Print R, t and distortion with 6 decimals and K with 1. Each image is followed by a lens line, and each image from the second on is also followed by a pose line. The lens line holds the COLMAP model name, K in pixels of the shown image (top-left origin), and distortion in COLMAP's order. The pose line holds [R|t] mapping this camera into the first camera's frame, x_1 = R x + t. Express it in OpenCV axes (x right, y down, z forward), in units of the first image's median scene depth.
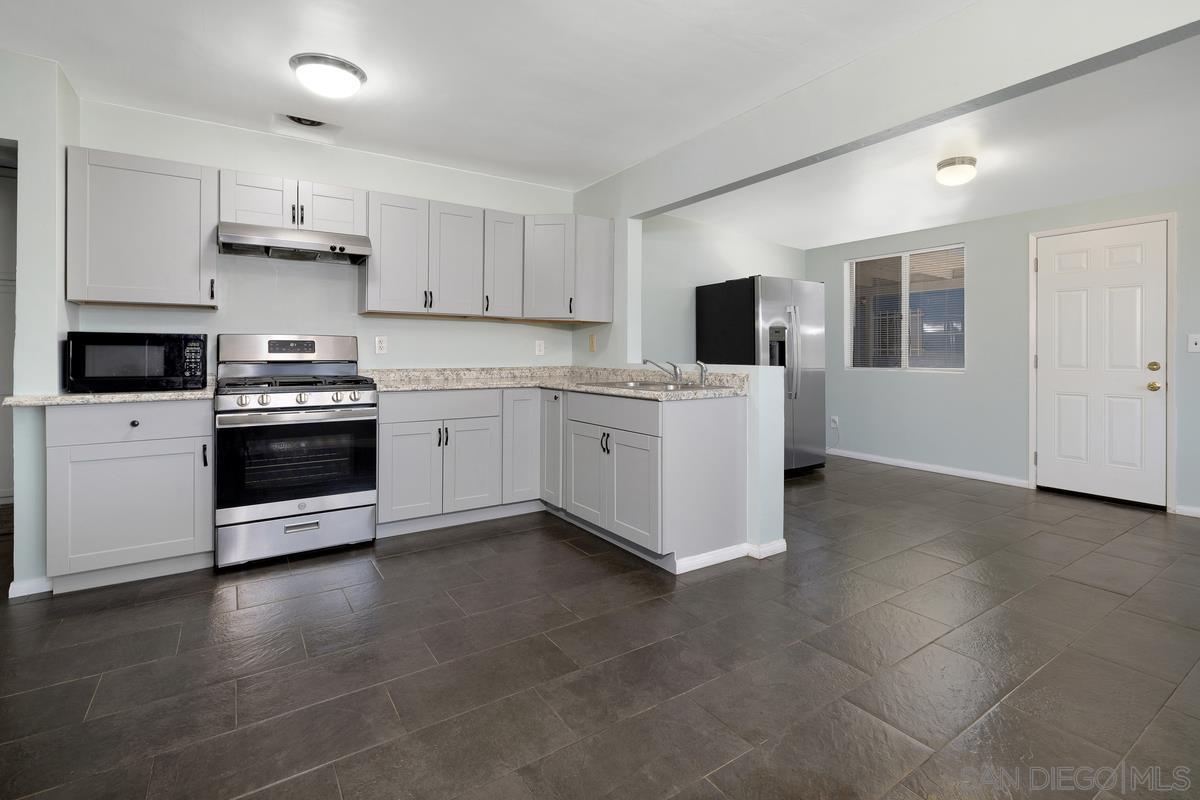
lens RADIAL K [[589.9, 0, 721.9], [0, 589.9, 339.9], [0, 0, 1]] dist [-0.000046, -0.000975]
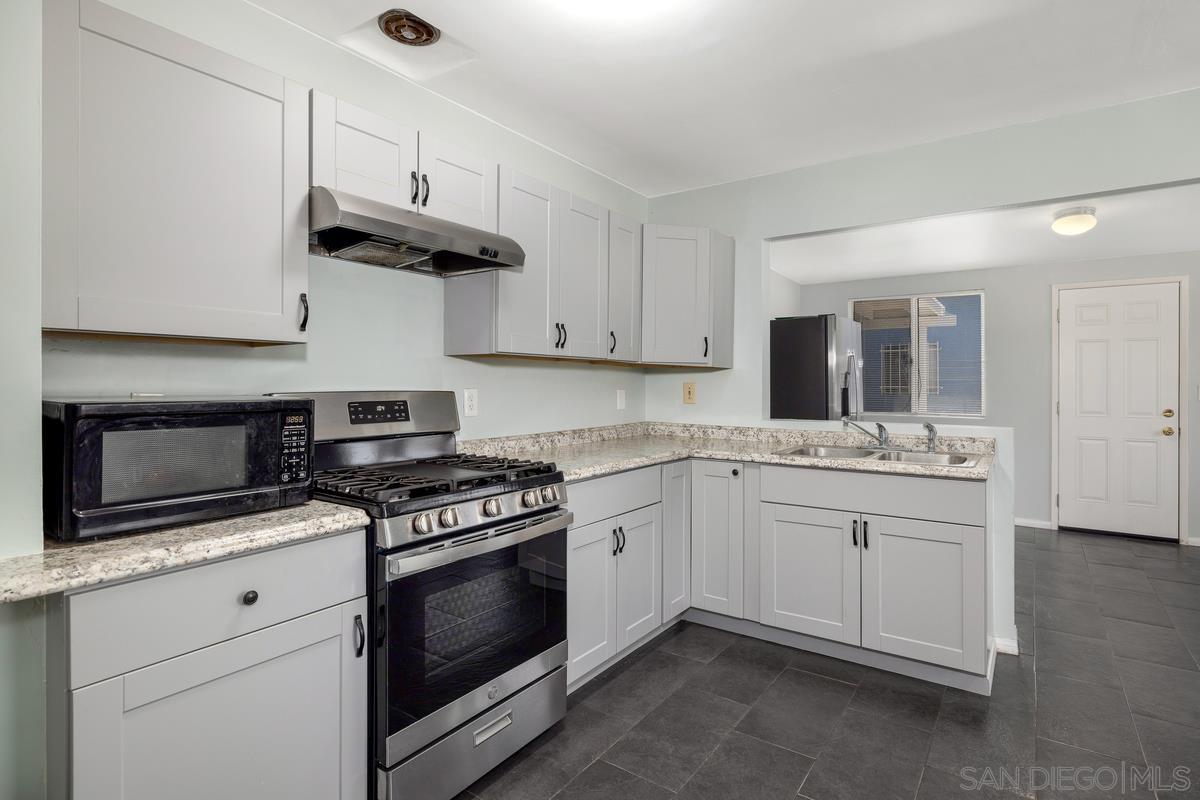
lens RADIAL K [[584.4, 0, 598.8], [0, 584.4, 366.8], [0, 0, 1]] dist [0.000039, 0.000078]
pose [[0.939291, 0.009641, 0.342985, -0.699582], [-0.012761, 0.999895, 0.006840, -0.038897], [-0.342883, -0.010802, 0.939316, 0.363474]]
